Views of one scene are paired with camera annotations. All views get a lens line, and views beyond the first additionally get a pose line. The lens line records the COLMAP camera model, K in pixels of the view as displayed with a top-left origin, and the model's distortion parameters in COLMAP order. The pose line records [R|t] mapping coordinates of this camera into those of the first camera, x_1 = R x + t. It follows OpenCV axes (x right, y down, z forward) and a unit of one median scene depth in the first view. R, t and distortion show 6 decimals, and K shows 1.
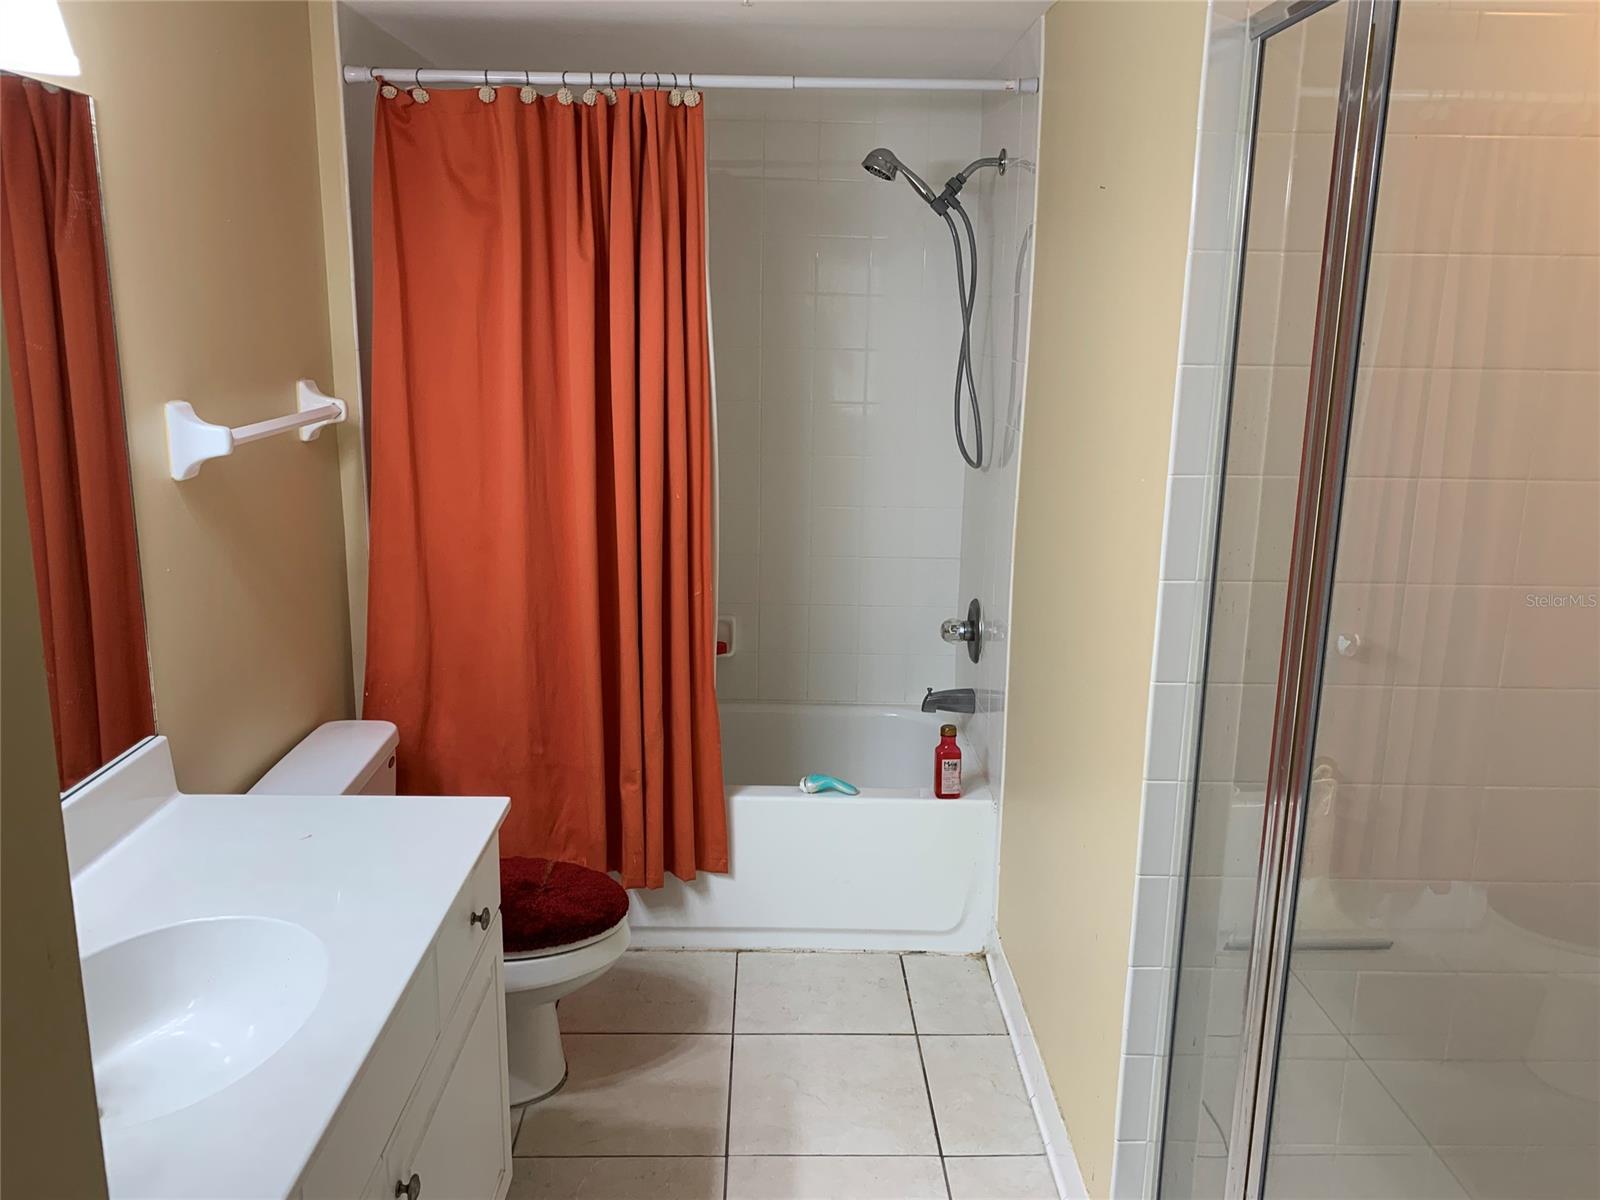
lens RADIAL K [[1214.9, 0, 803.1], [0, 1214.9, 590.0], [0, 0, 1]] dist [-0.006069, 0.002086]
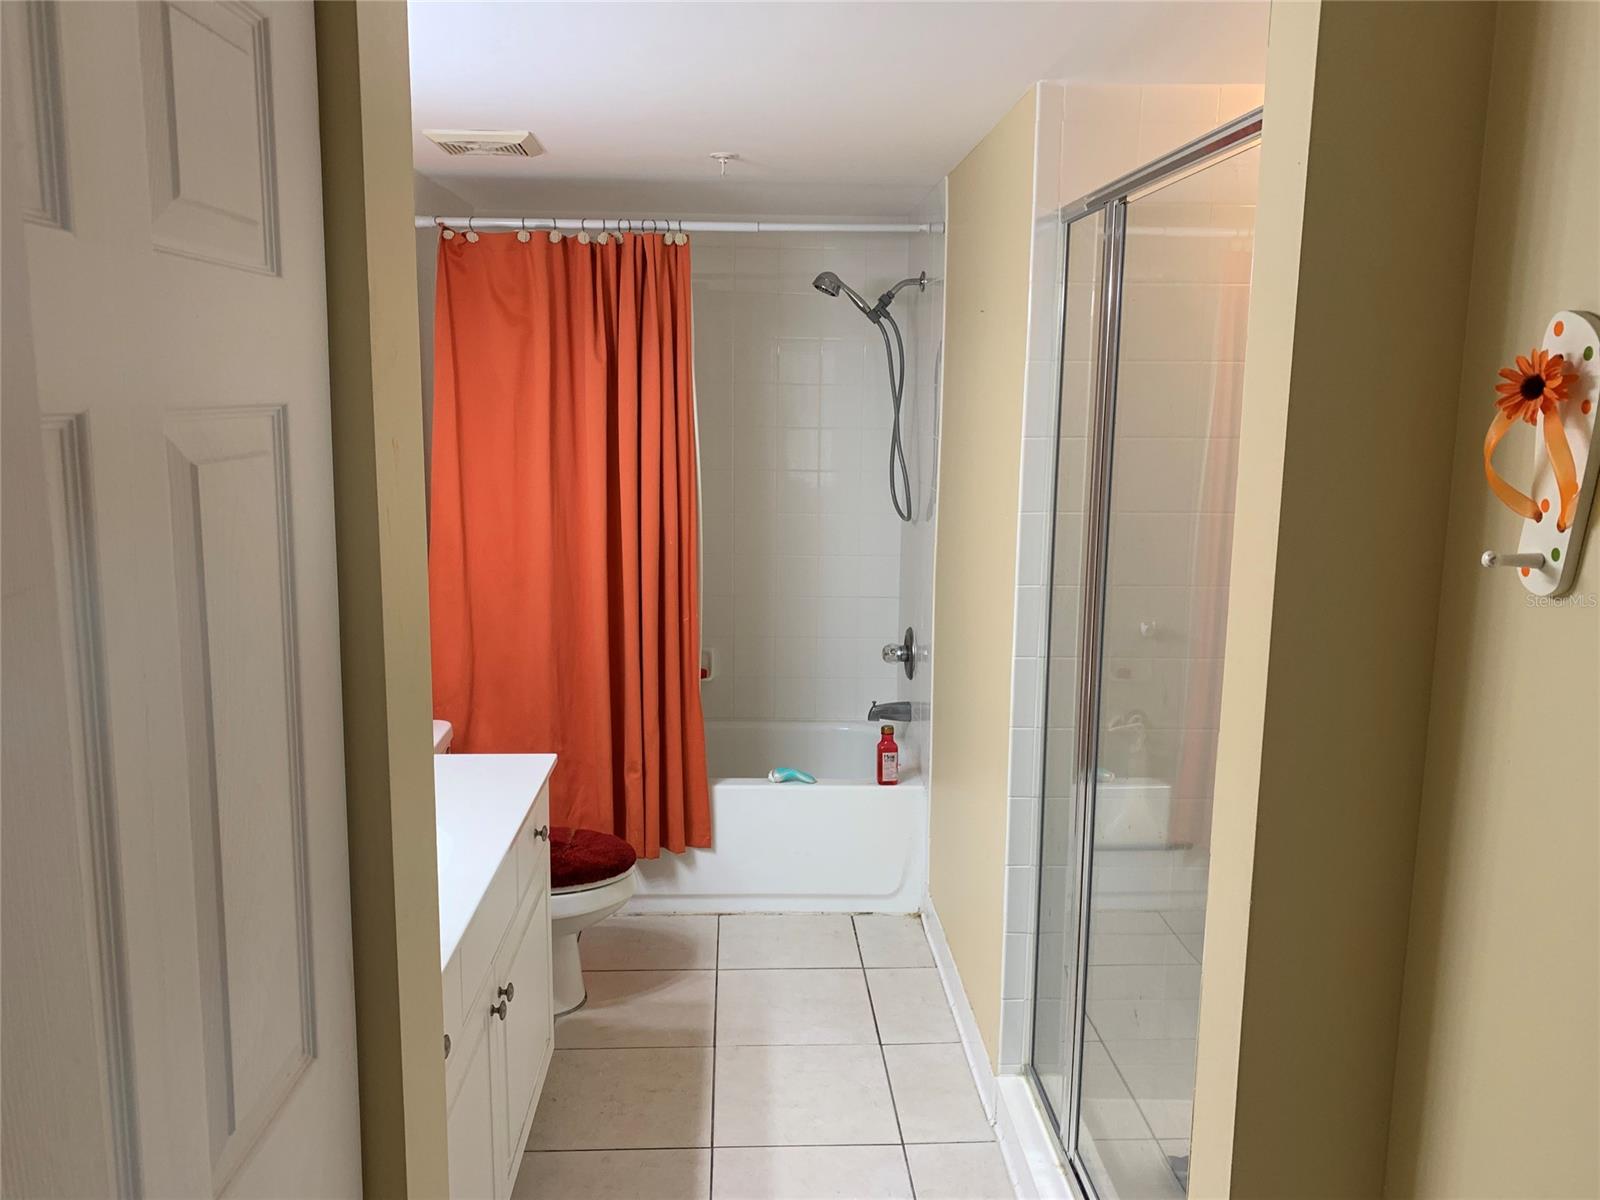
lens RADIAL K [[1214.9, 0, 795.6], [0, 1214.9, 601.5], [0, 0, 1]] dist [-0.006069, 0.002086]
pose [[0.999734, -0.009773, 0.020890, 0.000848], [0.010862, 0.998551, -0.052698, 0.054749], [-0.020345, 0.052910, 0.998392, -0.282343]]
